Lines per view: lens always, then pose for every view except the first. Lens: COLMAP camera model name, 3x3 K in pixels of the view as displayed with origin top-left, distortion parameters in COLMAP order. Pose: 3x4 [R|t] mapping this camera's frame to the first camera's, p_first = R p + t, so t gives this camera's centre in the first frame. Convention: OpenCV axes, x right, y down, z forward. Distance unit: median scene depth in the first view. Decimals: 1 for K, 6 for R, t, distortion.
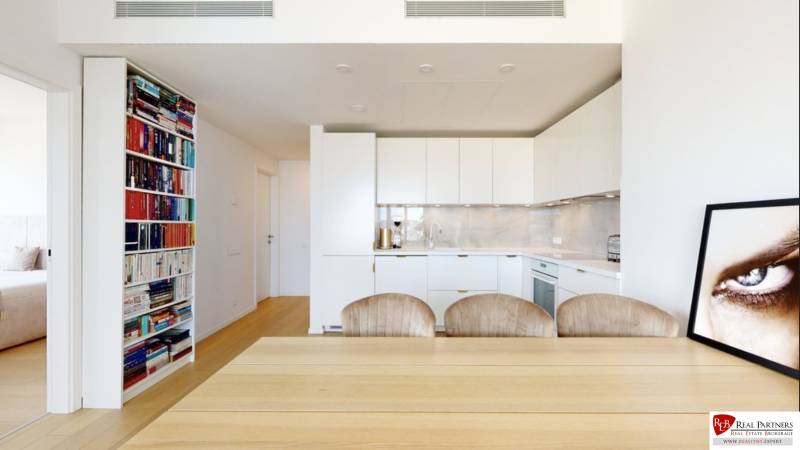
lens RADIAL K [[331.6, 0, 401.0], [0, 331.6, 226.6], [0, 0, 1]] dist [0.000094, 0.000067]
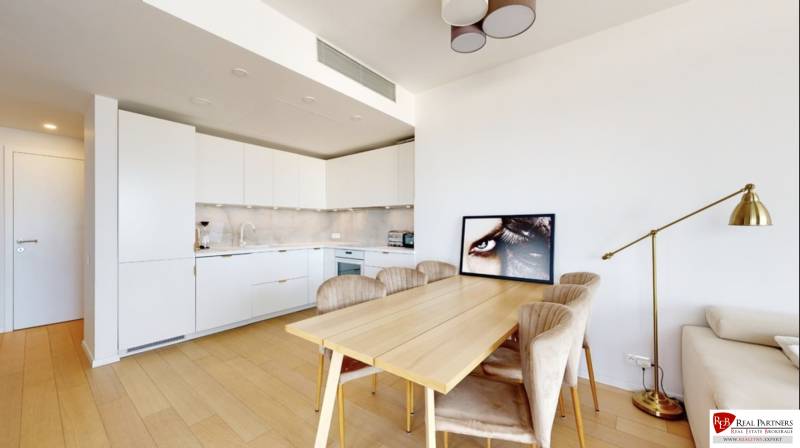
lens RADIAL K [[292.5, 0, 397.9], [0, 292.5, 226.9], [0, 0, 1]] dist [0.000497, -0.000035]
pose [[0.617763, -0.006549, 0.786337, -0.382285], [0.003551, 0.999978, 0.005539, -0.001888], [-0.786357, -0.000629, 0.617772, 0.037460]]
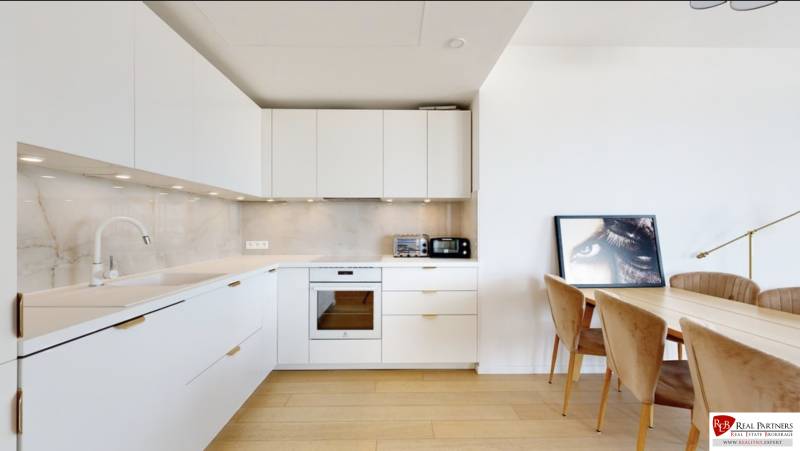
lens RADIAL K [[292.5, 0, 400.8], [0, 292.5, 228.0], [0, 0, 1]] dist [0.000497, -0.000035]
pose [[-0.025099, -0.003656, 0.999678, -0.283219], [0.001321, 0.999992, 0.003691, -0.000923], [-0.999684, 0.001413, -0.025094, 0.760200]]
